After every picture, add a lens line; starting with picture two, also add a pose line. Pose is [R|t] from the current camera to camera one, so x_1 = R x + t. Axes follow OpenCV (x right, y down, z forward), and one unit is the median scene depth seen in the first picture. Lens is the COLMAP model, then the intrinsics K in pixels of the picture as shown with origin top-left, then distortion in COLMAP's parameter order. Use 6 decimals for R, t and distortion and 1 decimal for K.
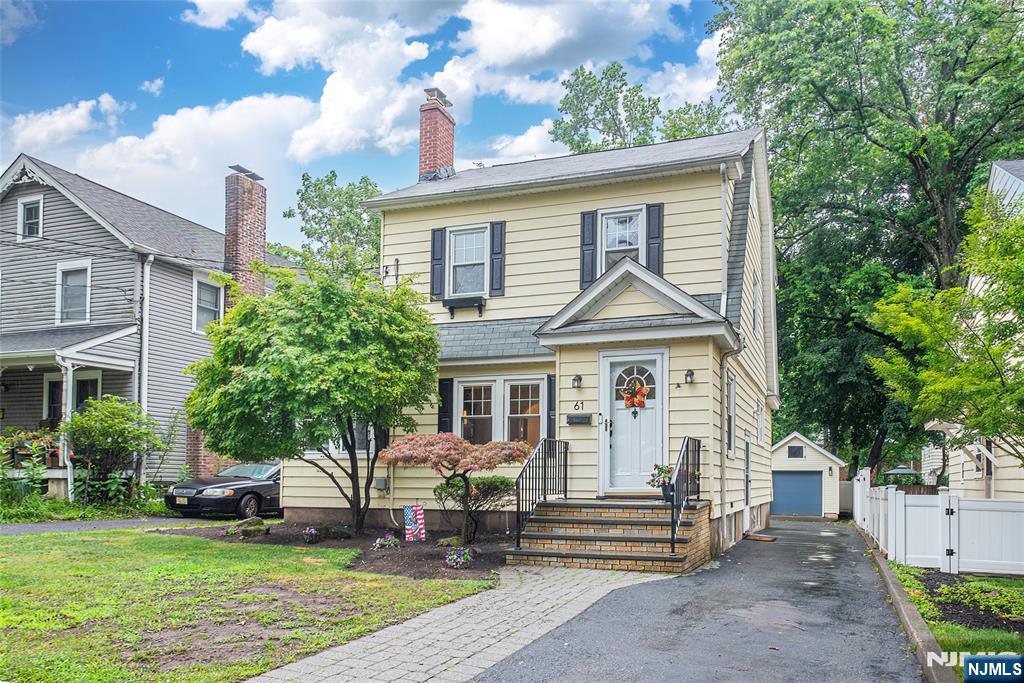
lens RADIAL K [[697.0, 0, 512.4], [0, 697.0, 341.1], [0, 0, 1]] dist [0.010293, 0.002376]
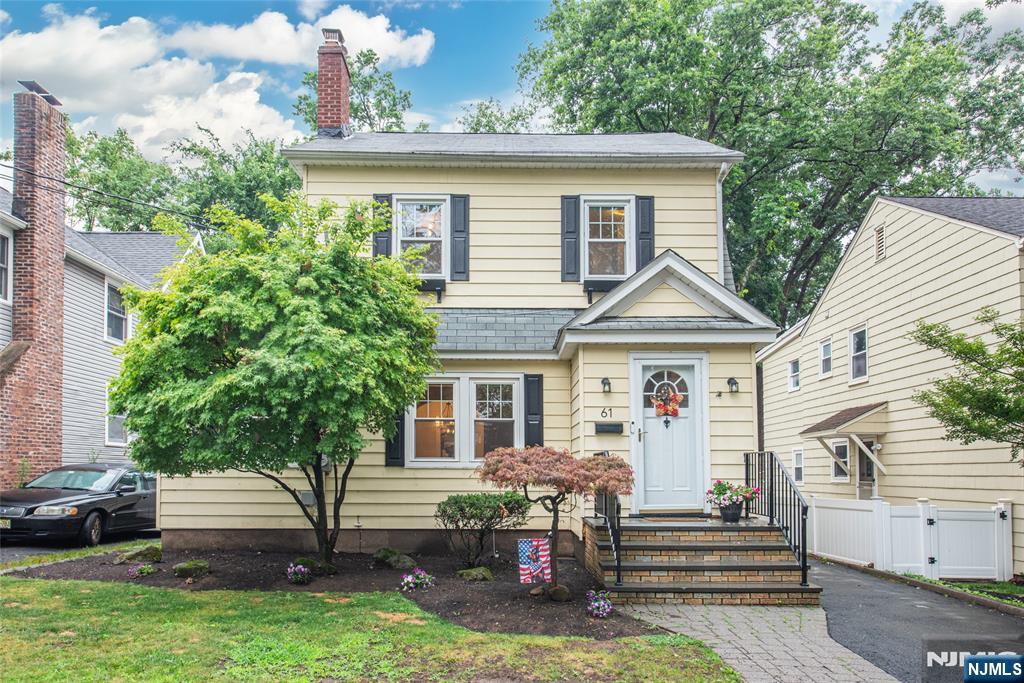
lens RADIAL K [[719.2, 0, 511.8], [0, 719.2, 342.0], [0, 0, 1]] dist [0.003208, -0.002728]
pose [[0.945827, 0.055437, 0.319902, -0.316747], [-0.058886, 0.998264, 0.001111, 0.008966], [-0.319285, -0.019888, 0.947450, 0.171584]]
